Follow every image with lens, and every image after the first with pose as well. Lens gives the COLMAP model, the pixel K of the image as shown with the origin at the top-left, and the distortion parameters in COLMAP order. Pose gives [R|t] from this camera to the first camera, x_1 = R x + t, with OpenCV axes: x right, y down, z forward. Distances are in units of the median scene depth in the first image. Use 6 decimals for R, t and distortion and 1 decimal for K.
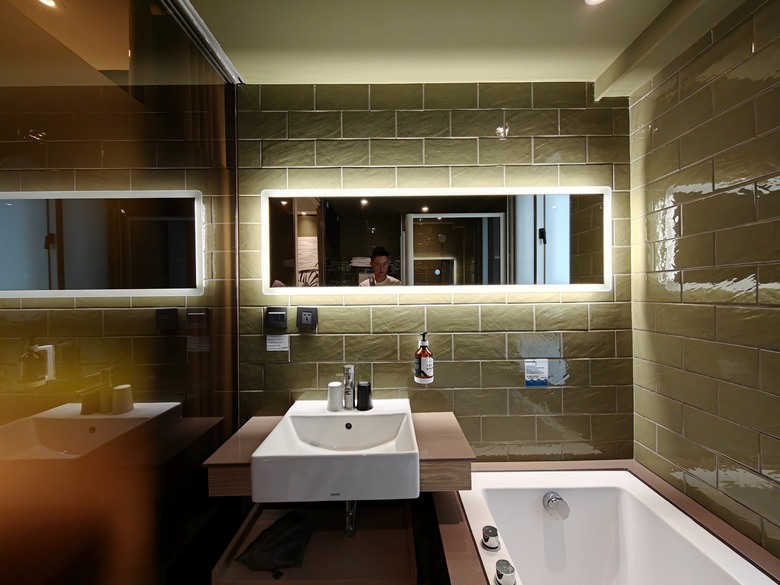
lens RADIAL K [[316.0, 0, 390.0], [0, 316.0, 292.5], [0, 0, 1]] dist [-0.000771, -0.000272]
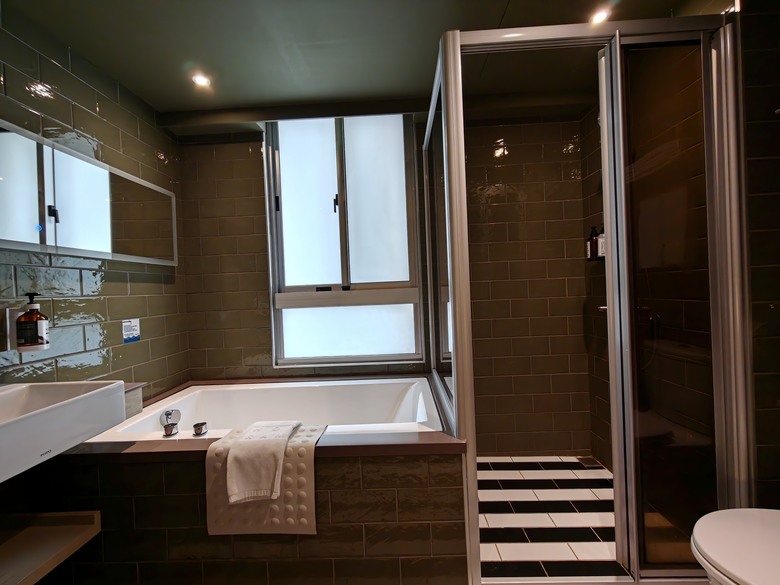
lens RADIAL K [[316.0, 0, 390.0], [0, 316.0, 292.5], [0, 0, 1]] dist [-0.000771, -0.000272]
pose [[0.028034, 0.001836, 0.999605, -0.676782], [0.043112, 0.999066, -0.003044, 0.157466], [-0.998677, 0.043180, 0.027928, 0.007053]]
